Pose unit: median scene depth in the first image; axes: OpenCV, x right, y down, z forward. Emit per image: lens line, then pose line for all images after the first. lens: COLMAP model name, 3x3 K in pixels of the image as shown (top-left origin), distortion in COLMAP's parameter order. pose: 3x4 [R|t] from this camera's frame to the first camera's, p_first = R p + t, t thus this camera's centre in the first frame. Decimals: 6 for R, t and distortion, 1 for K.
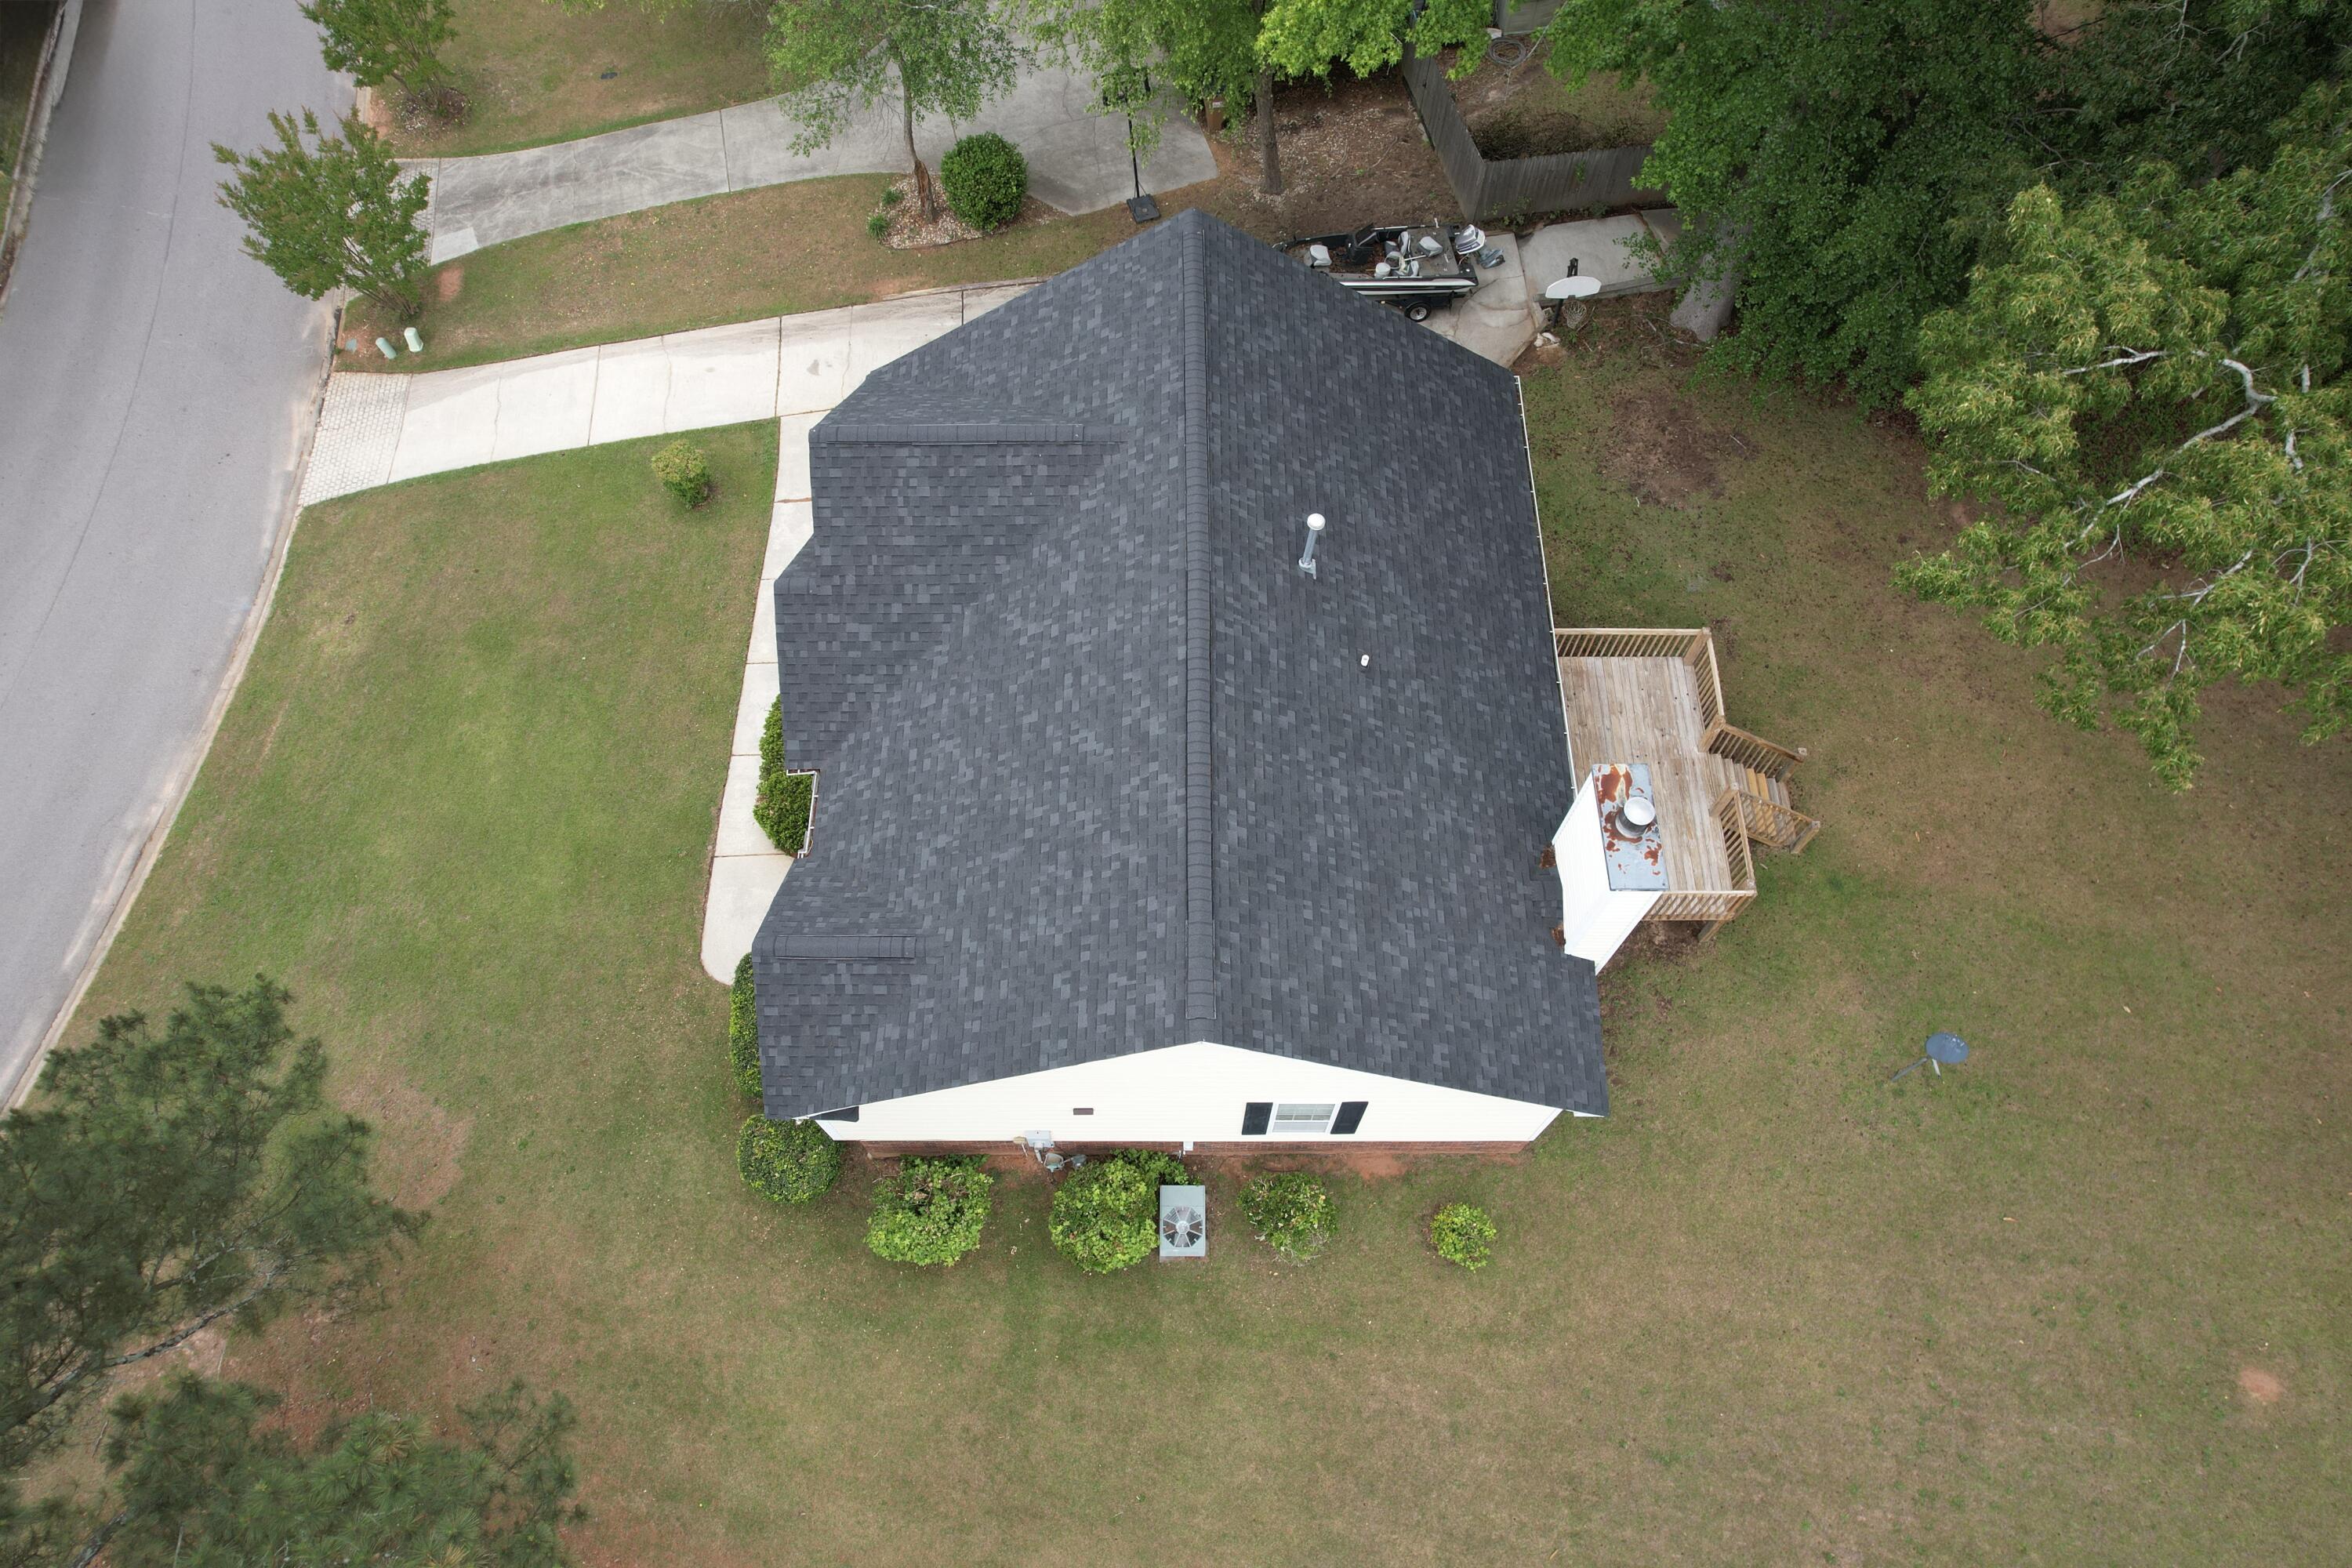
lens RADIAL K [[1510.4, 0, 1180.4], [0, 1510.4, 787.9], [0, 0, 1]] dist [-0.086486, 0.076880]
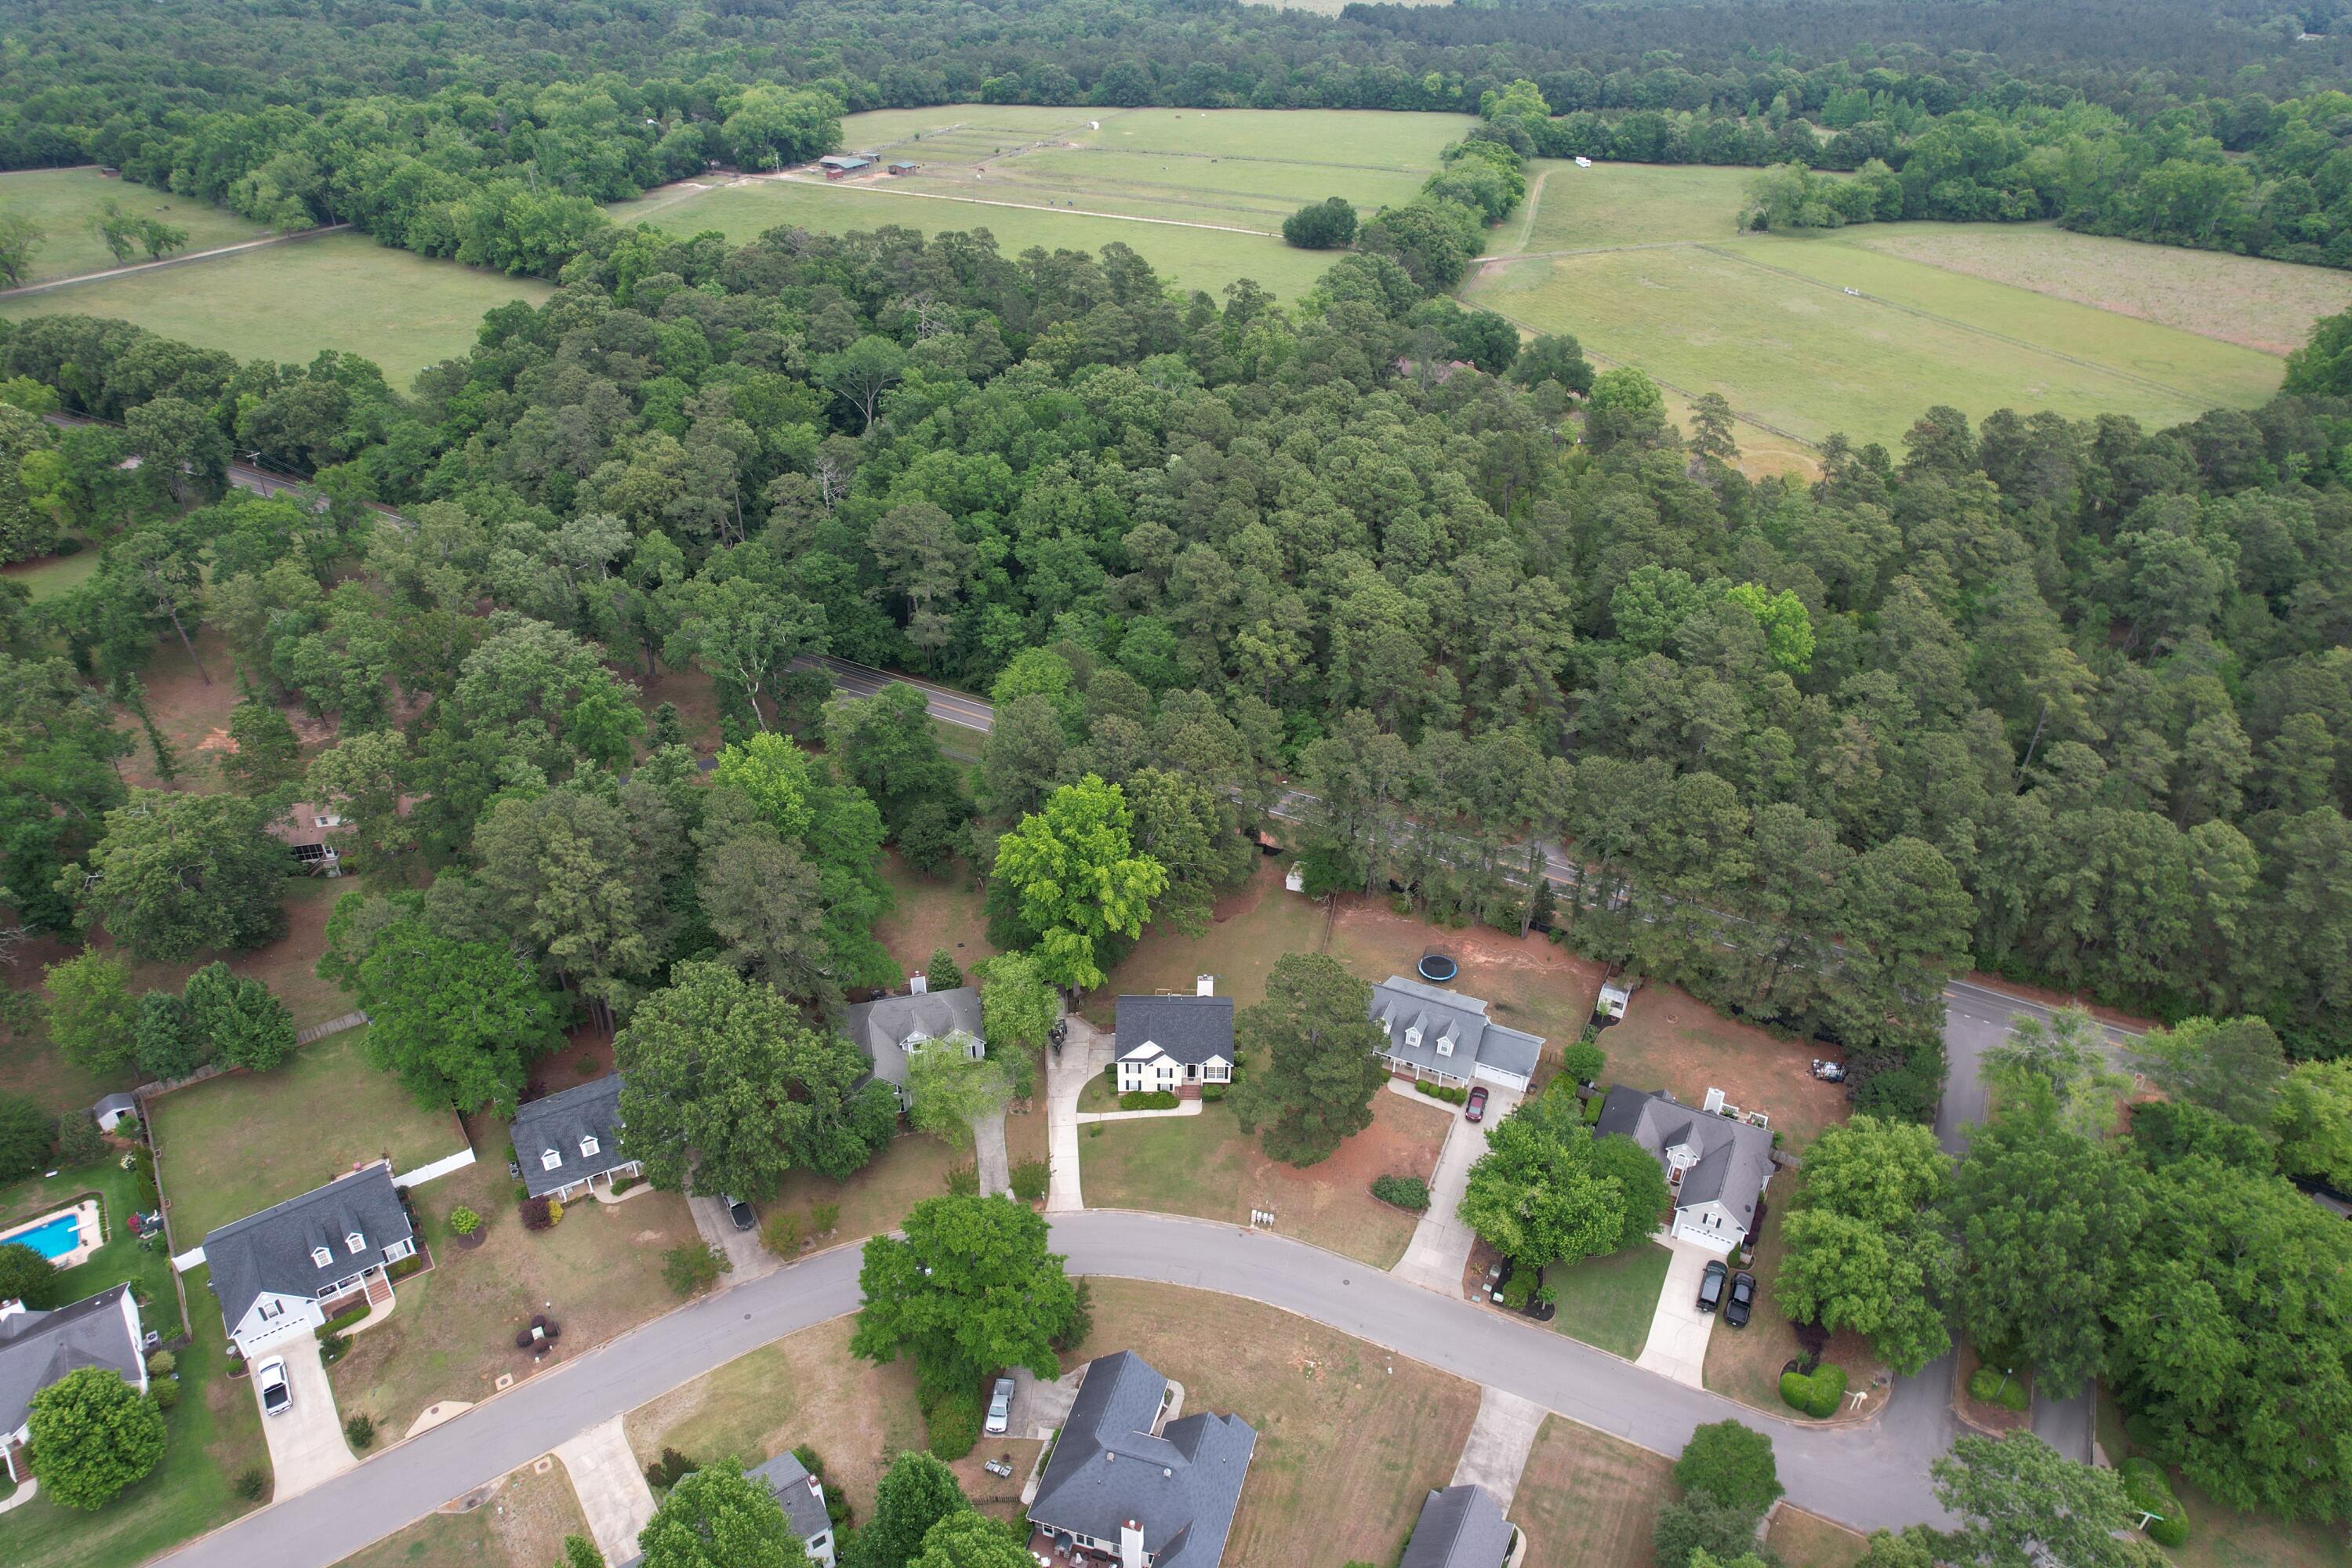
lens RADIAL K [[1508.4, 0, 1177.6], [0, 1508.4, 788.1], [0, 0, 1]] dist [-0.079728, 0.064813]
pose [[0.013877, -0.531073, 0.847212, -4.972578], [0.896164, 0.382421, 0.225041, -1.911943], [-0.443505, 0.756118, 0.481236, -3.039648]]
